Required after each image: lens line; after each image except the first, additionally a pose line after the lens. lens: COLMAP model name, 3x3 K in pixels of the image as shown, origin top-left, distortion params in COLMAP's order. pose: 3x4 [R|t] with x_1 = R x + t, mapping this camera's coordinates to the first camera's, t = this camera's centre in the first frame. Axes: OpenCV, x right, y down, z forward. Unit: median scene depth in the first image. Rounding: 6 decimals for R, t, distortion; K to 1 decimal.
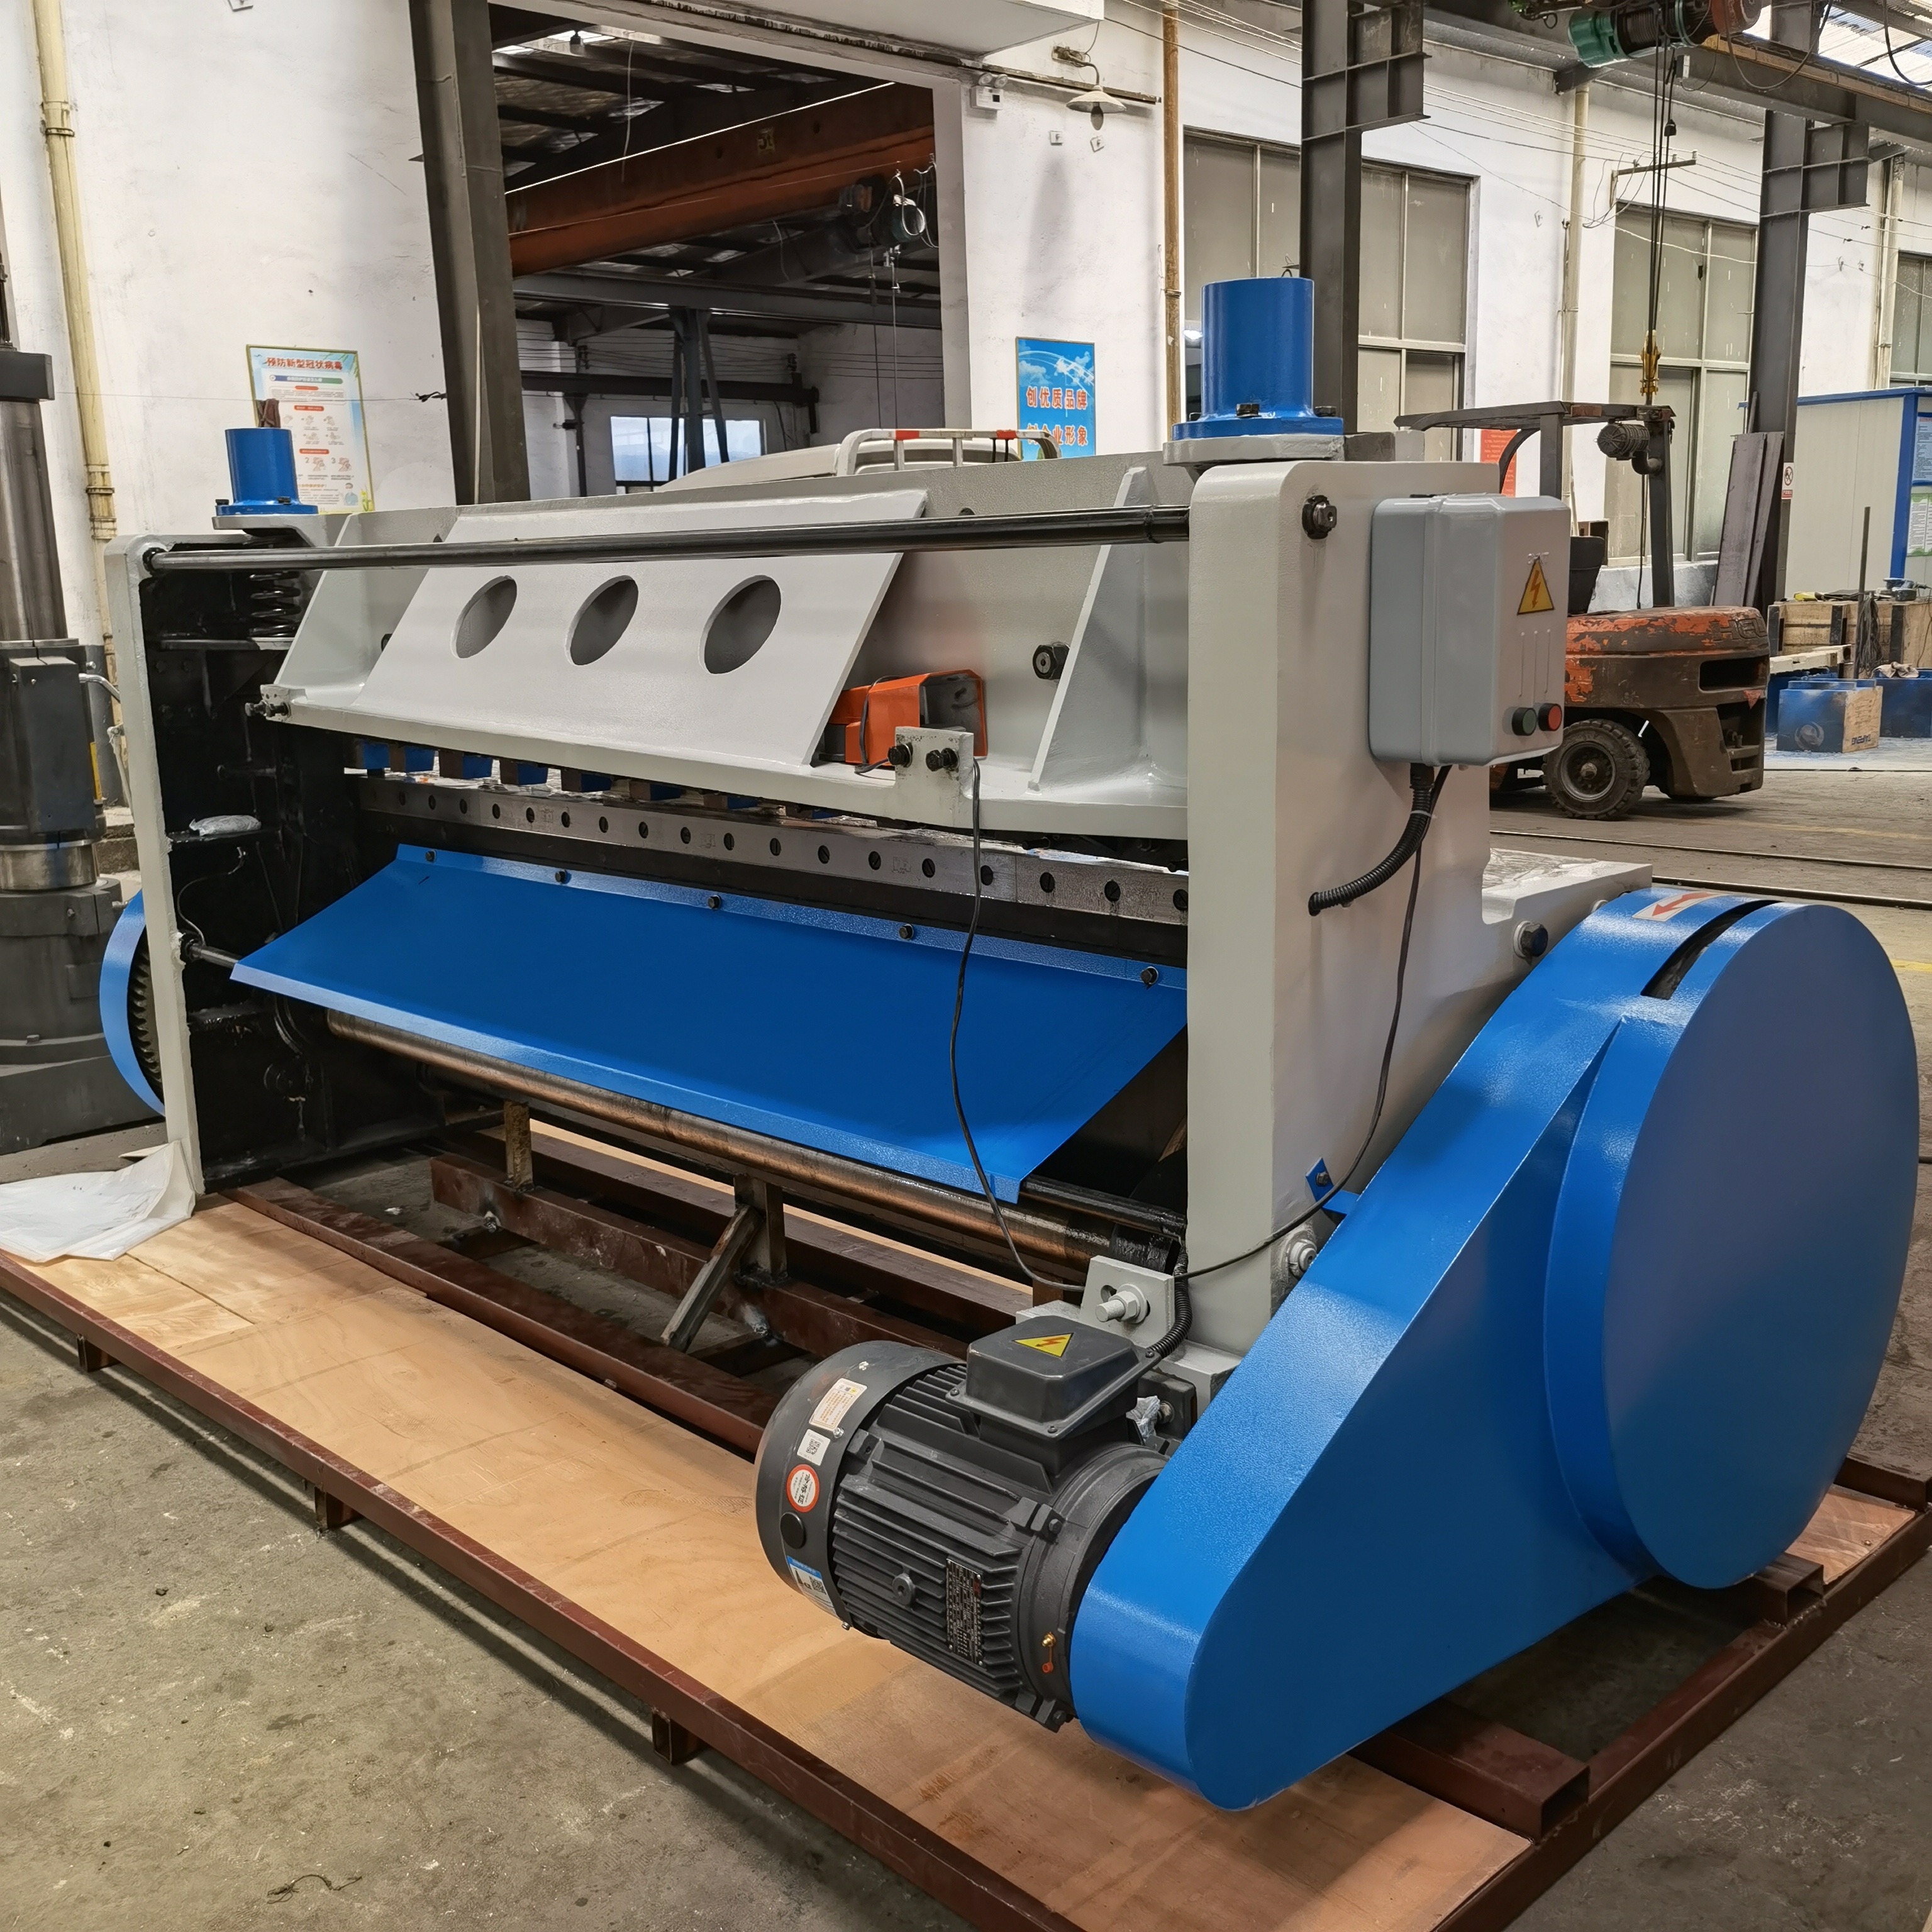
lens RADIAL K [[1995.4, 0, 968.0], [0, 1995.4, 964.4], [0, 0, 1]] dist [0.066808, -0.005742]
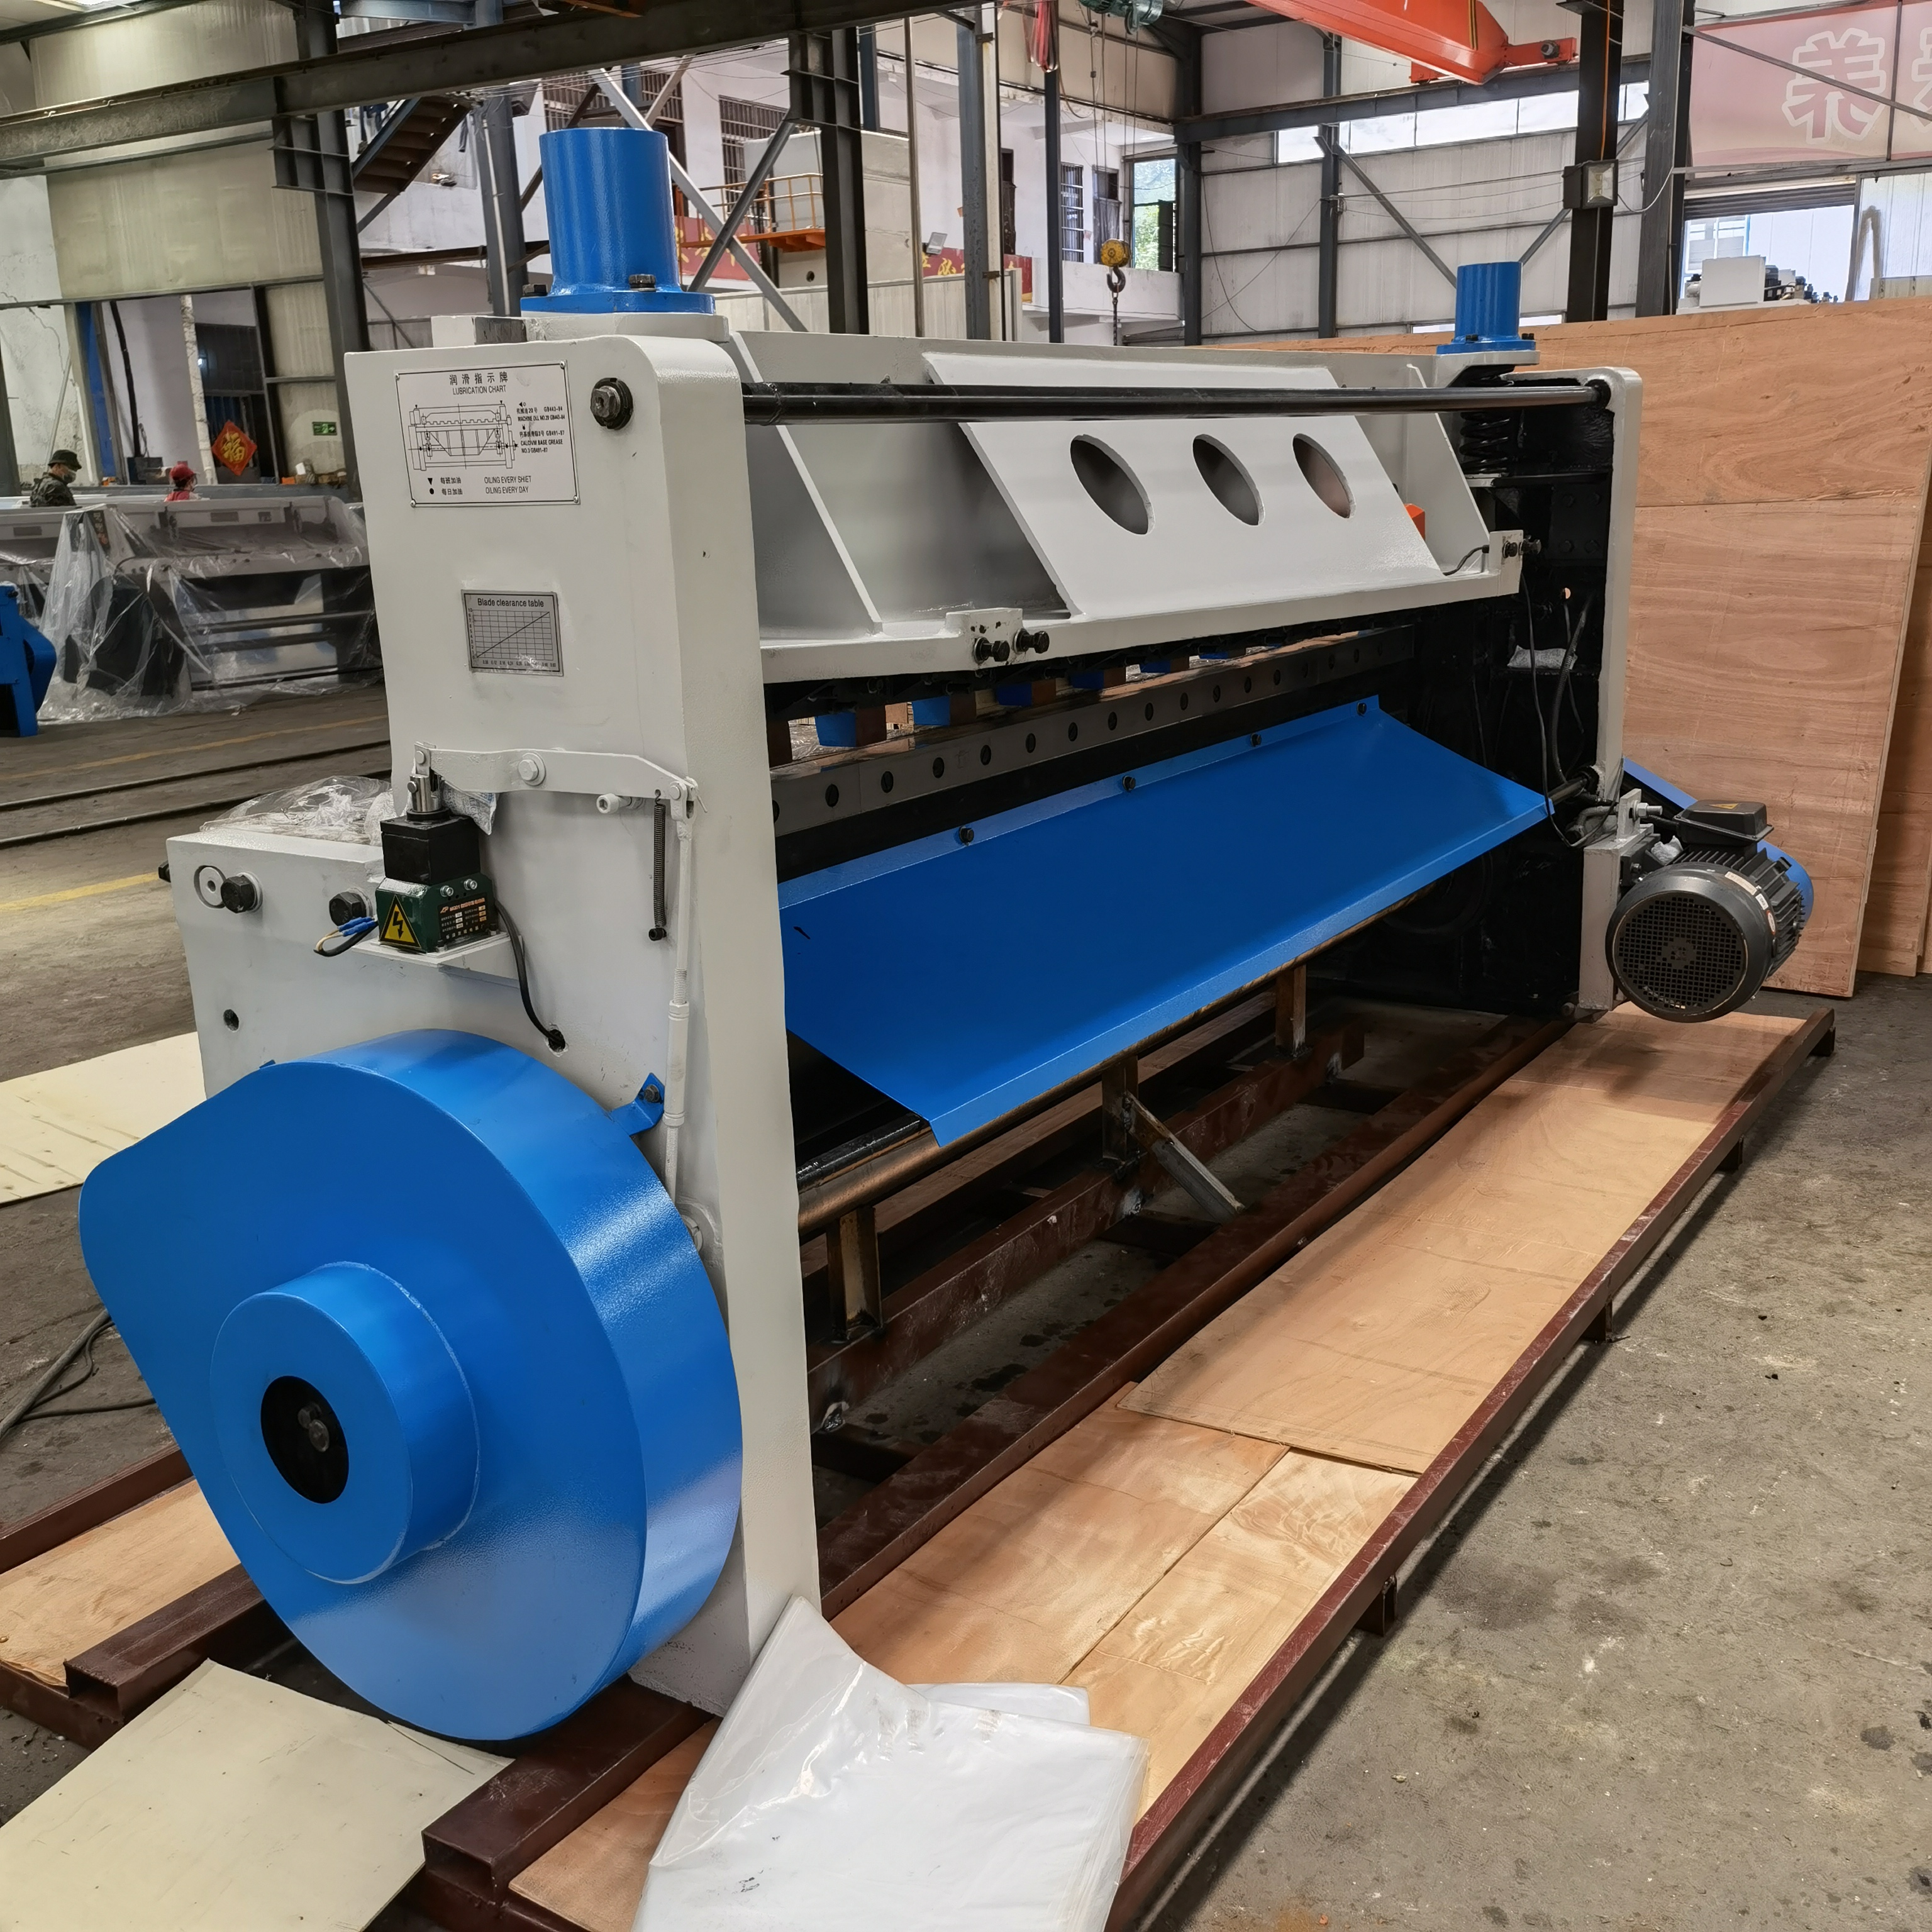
lens RADIAL K [[2027.1, 0, 974.0], [0, 2027.1, 965.4], [0, 0, 1]] dist [0.054172, 0.010158]
pose [[-0.225635, -0.213179, 0.950602, -1.112207], [0.231320, 0.936136, 0.264841, -0.236235], [-0.946351, 0.279651, -0.161913, 1.314988]]
